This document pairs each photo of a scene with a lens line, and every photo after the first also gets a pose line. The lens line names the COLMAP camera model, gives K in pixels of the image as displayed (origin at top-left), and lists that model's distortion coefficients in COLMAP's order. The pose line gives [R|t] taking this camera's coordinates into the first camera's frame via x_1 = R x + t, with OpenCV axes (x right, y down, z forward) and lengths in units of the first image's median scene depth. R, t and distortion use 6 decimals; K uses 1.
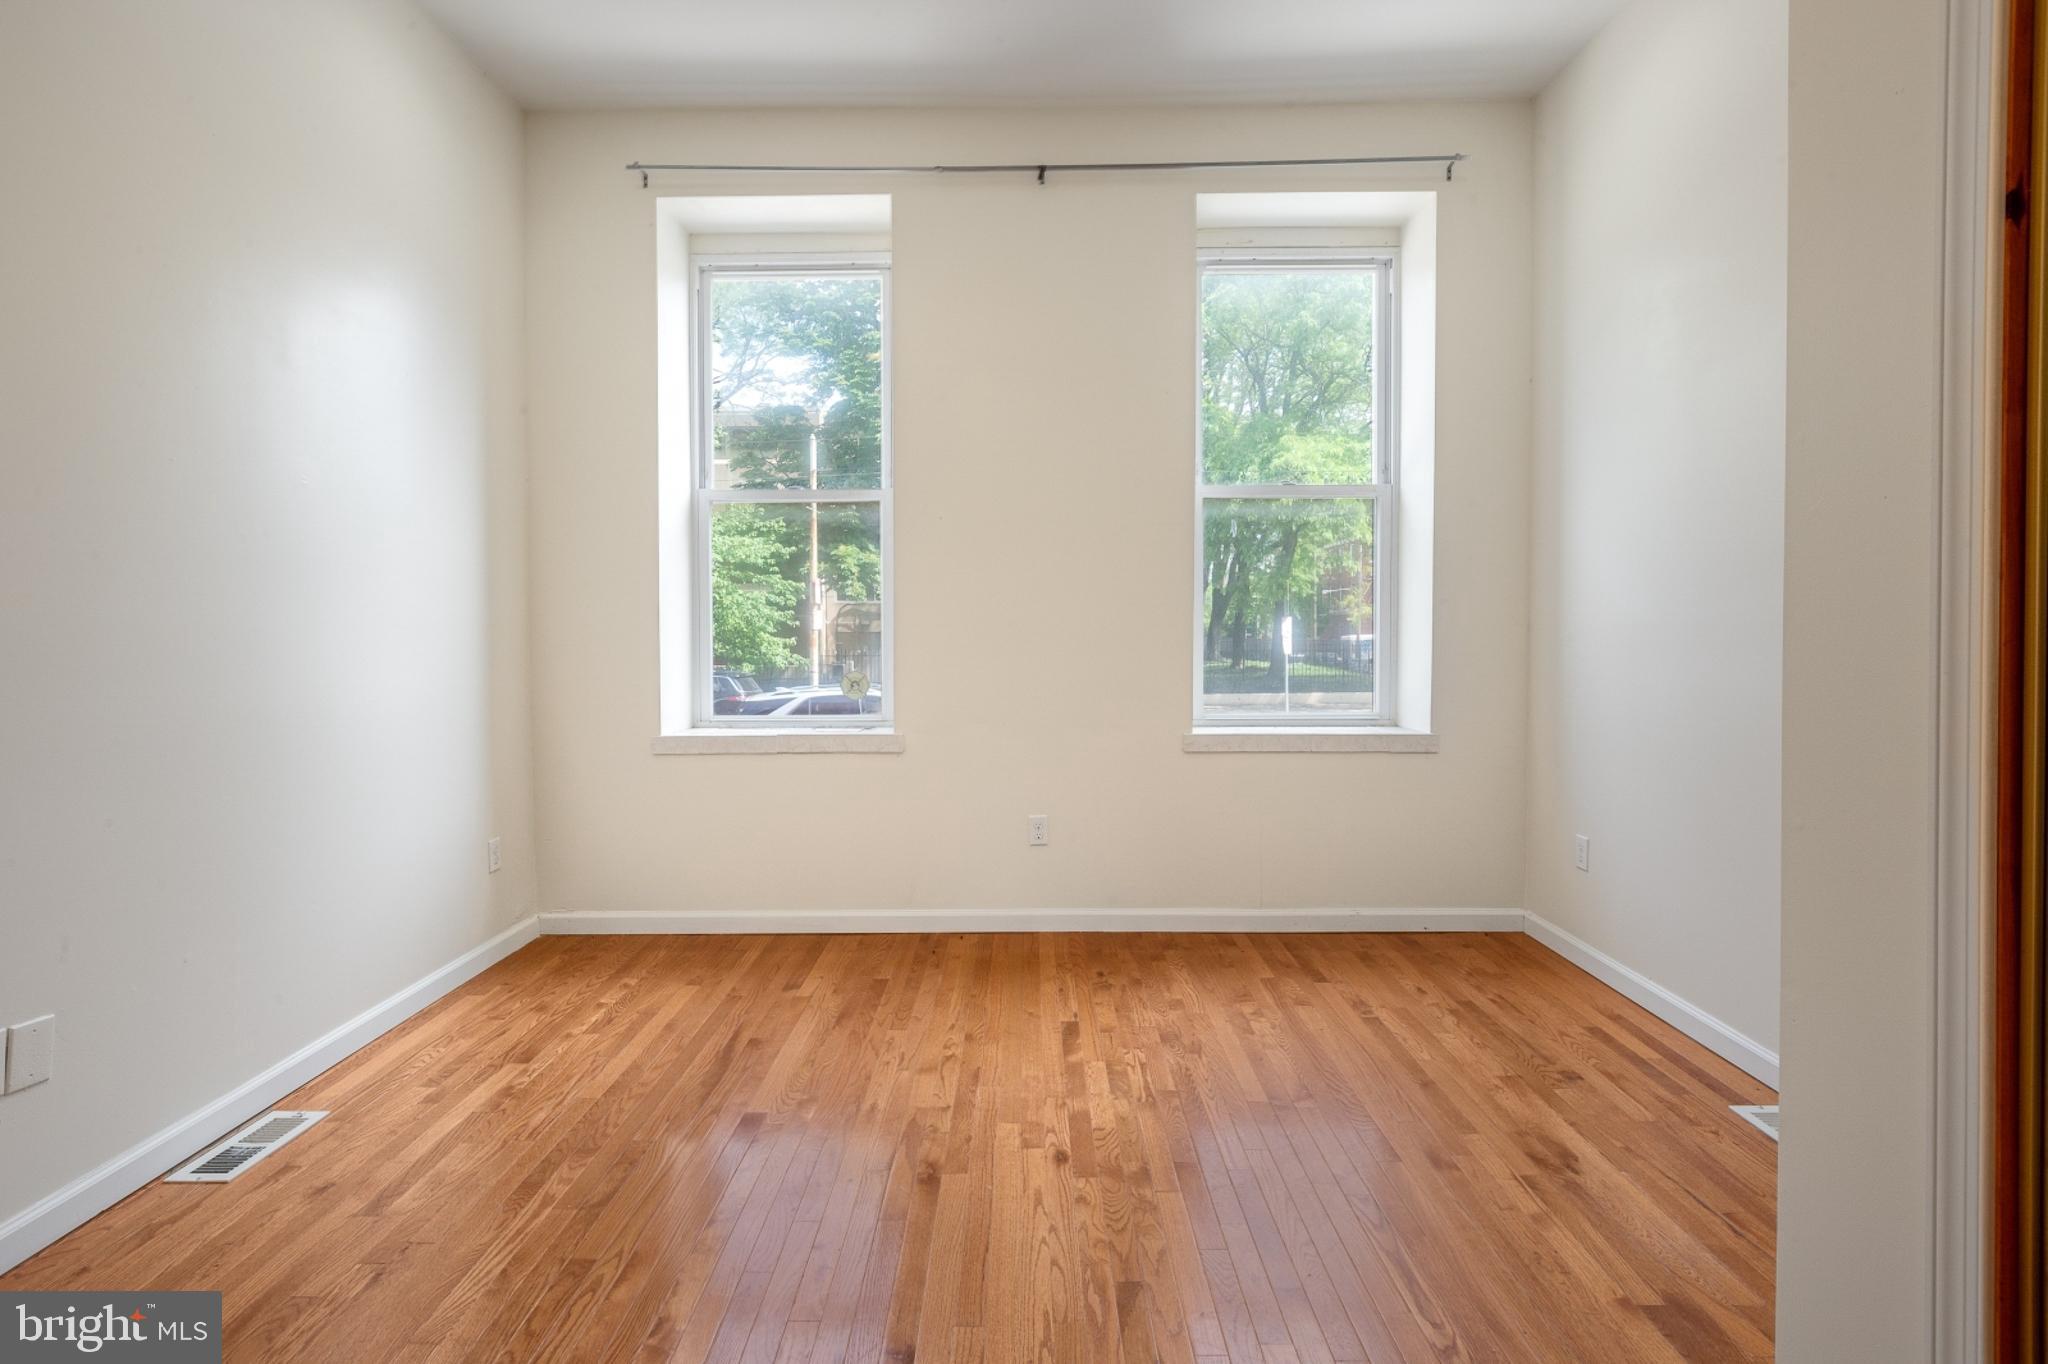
lens RADIAL K [[955.4, 0, 1021.4], [0, 955.4, 649.8], [0, 0, 1]] dist [-0.010907, 0.000802]
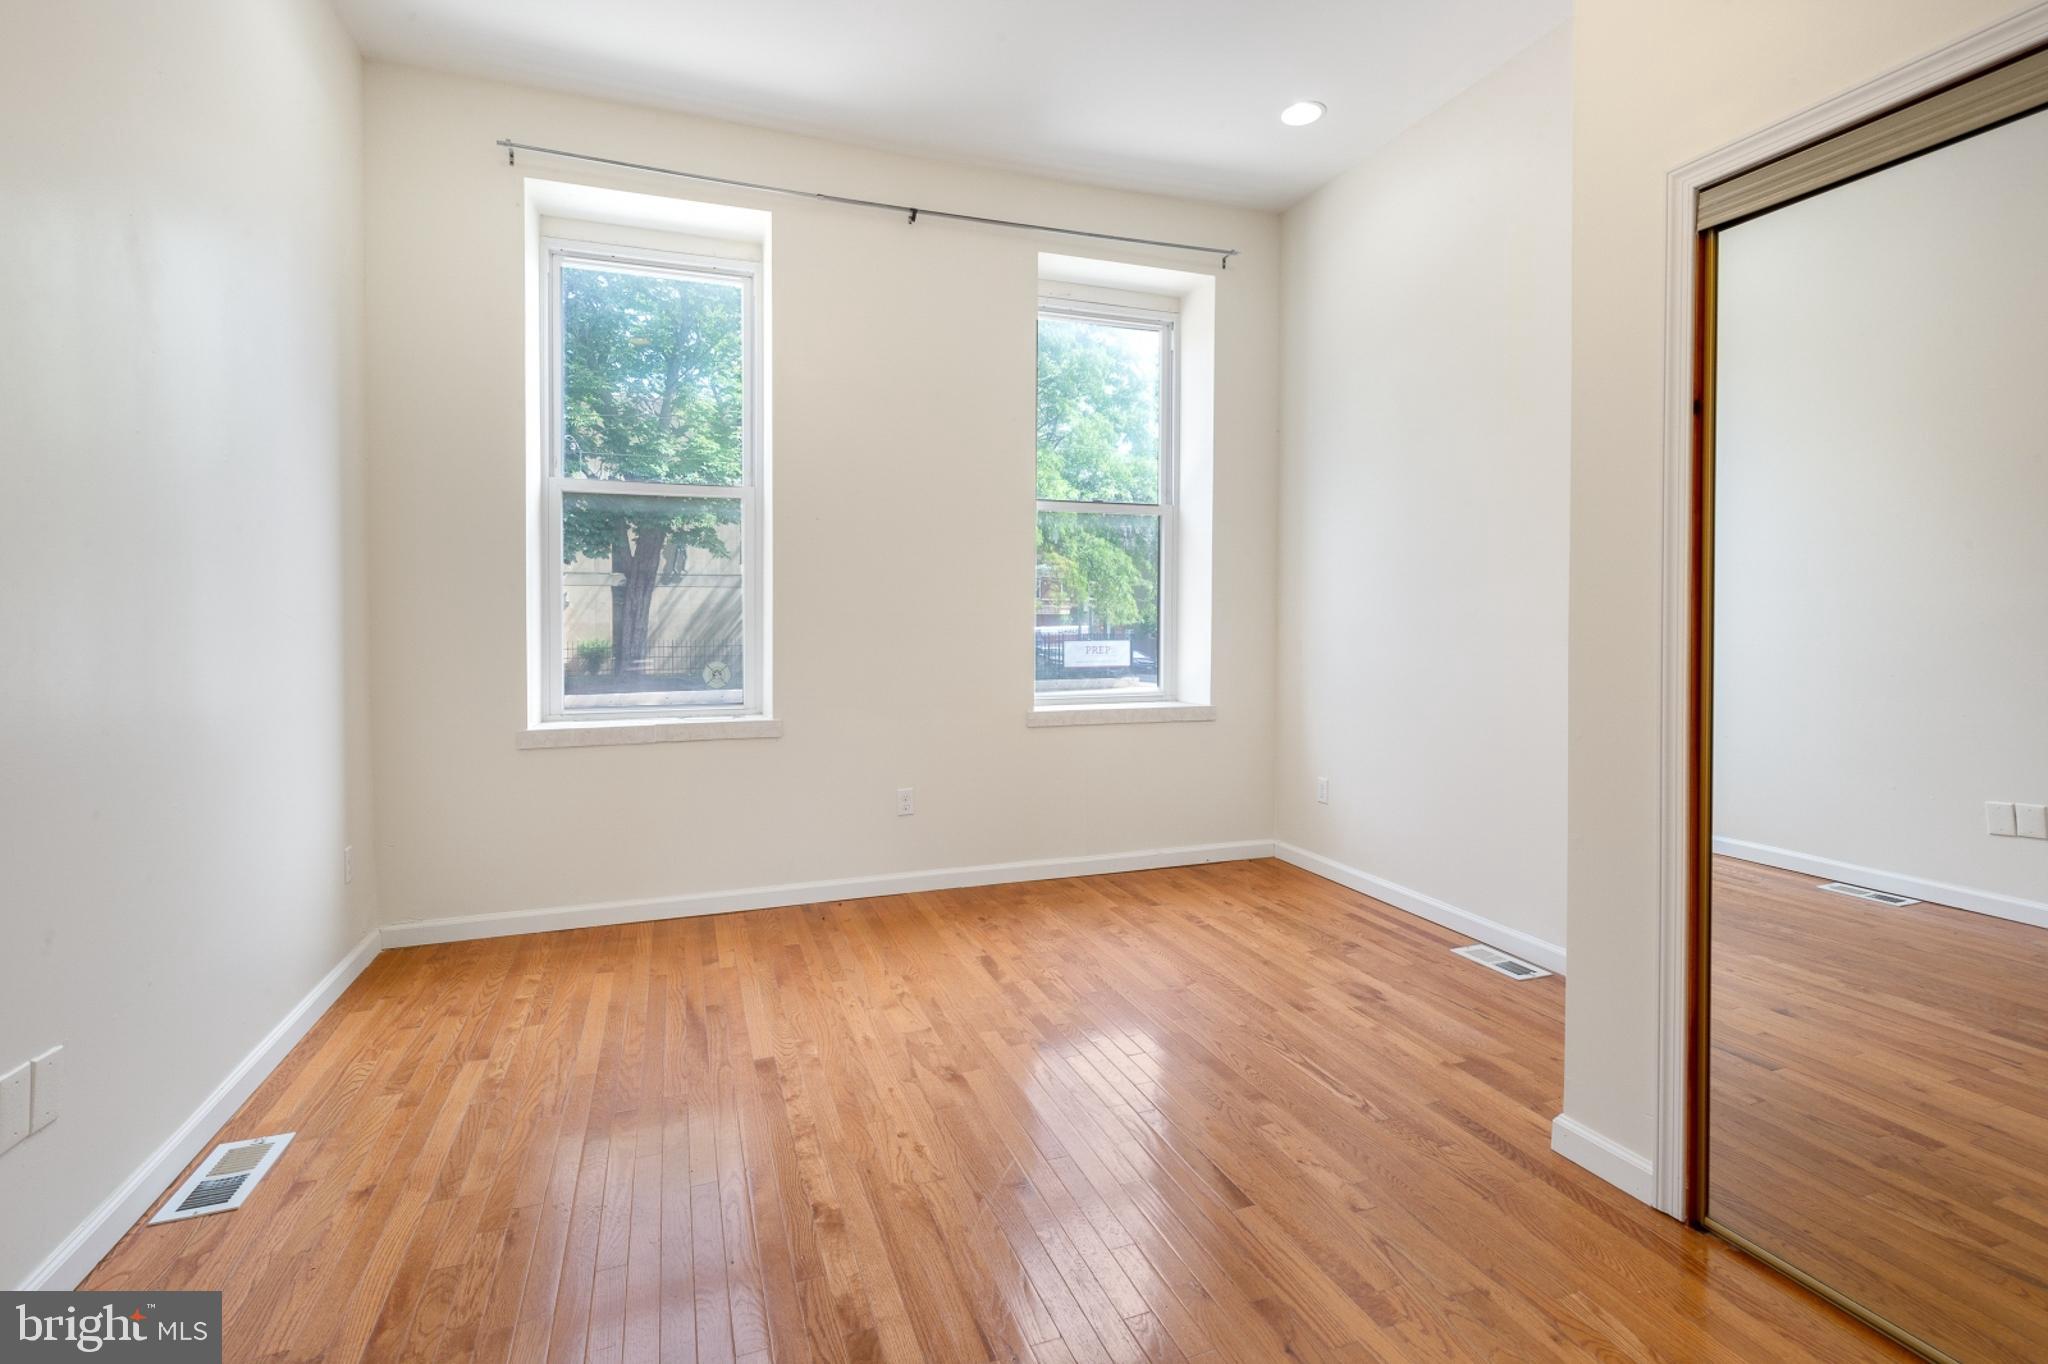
lens RADIAL K [[948.3, 0, 1027.1], [0, 948.3, 641.5], [0, 0, 1]] dist [-0.001840, -0.000115]
pose [[0.935139, -0.004421, 0.354253, -0.302209], [0.004662, 0.999989, 0.000173, 0.002644], [-0.354250, 0.001490, 0.935150, -0.108354]]
